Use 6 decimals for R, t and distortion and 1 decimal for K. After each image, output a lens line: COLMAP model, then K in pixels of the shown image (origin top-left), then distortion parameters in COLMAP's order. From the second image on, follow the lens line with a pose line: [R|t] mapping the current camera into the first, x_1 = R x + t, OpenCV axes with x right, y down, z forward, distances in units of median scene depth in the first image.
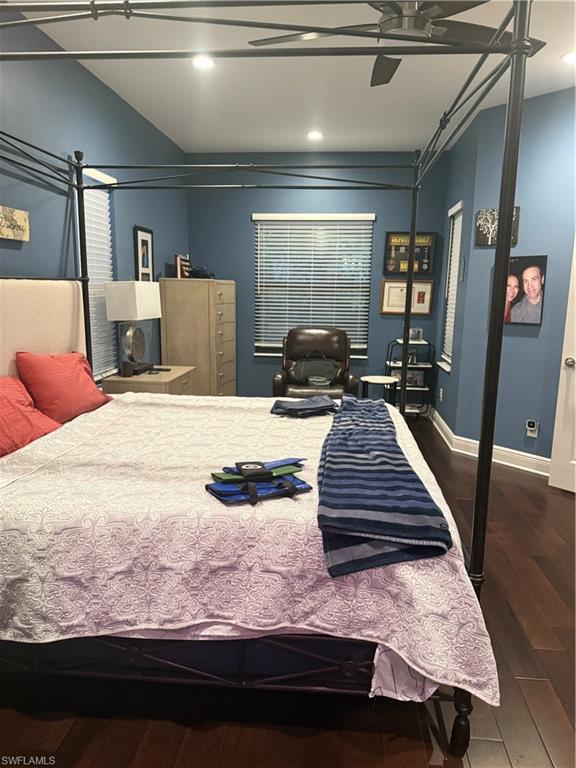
lens RADIAL K [[542.1, 0, 289.6], [0, 542.1, 386.4], [0, 0, 1]] dist [0.072657, -0.105902]
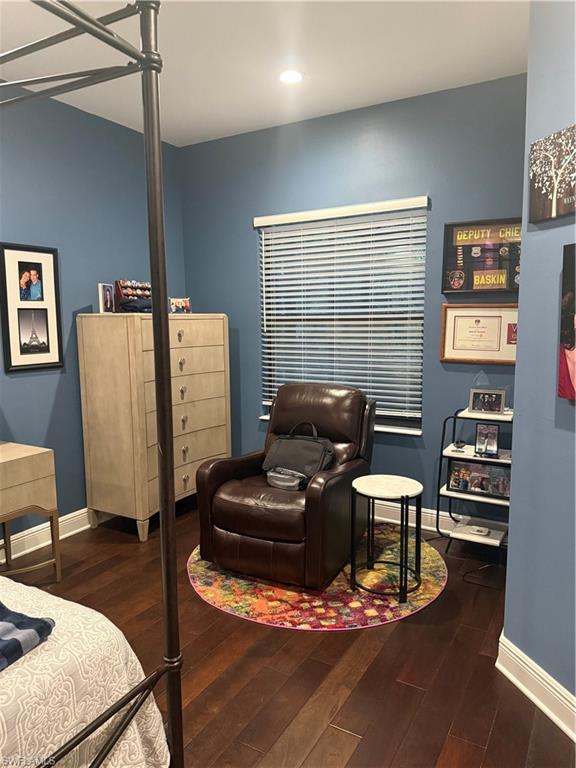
lens RADIAL K [[542.1, 0, 281.5], [0, 542.1, 379.1], [0, 0, 1]] dist [0.072657, -0.105902]
pose [[0.908591, 0.022535, -0.417079, 0.280582], [-0.049767, 0.997271, -0.054534, -0.080776], [0.414712, 0.070306, 0.907232, 0.429288]]
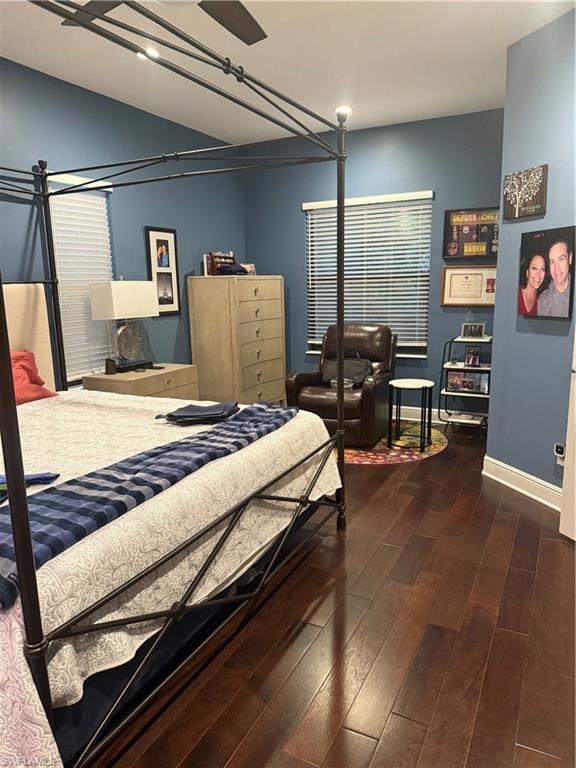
lens RADIAL K [[542.1, 0, 281.0], [0, 542.1, 385.4], [0, 0, 1]] dist [0.072657, -0.105902]
pose [[0.929771, 0.032396, -0.366711, 0.275460], [-0.028890, 0.999469, 0.015046, -0.015594], [0.367004, -0.003394, 0.930213, 0.113771]]
